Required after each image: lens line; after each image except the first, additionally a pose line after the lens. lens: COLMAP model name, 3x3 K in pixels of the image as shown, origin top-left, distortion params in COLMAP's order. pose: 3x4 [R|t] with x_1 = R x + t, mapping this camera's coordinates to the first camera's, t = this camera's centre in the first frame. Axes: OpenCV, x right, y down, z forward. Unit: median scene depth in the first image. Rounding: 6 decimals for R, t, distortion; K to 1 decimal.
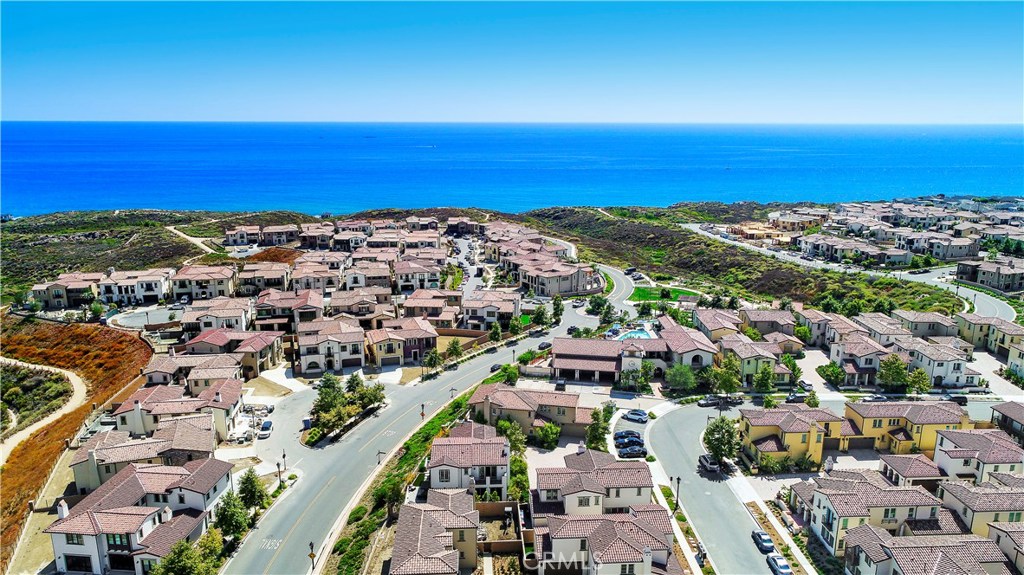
lens RADIAL K [[740.7, 0, 512.0], [0, 740.7, 287.5], [0, 0, 1]] dist [0.004730, 0.002988]
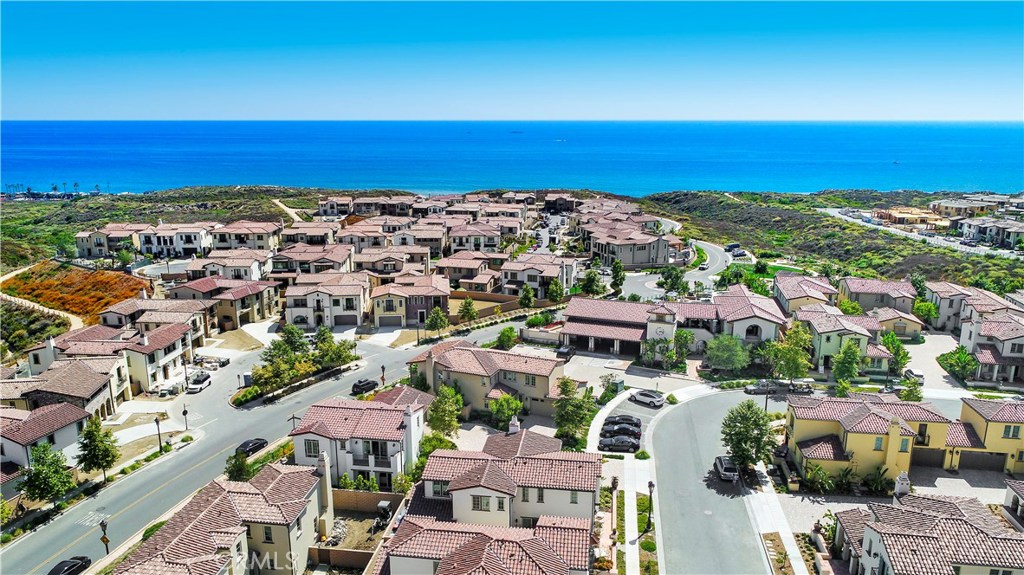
lens RADIAL K [[740.7, 0, 512.0], [0, 740.7, 287.5], [0, 0, 1]] dist [0.004730, 0.002988]
pose [[0.979337, 0.043449, -0.197515, 0.151215], [-0.044098, 0.999027, 0.001112, 0.060727], [0.197371, 0.007621, 0.980299, 0.227536]]
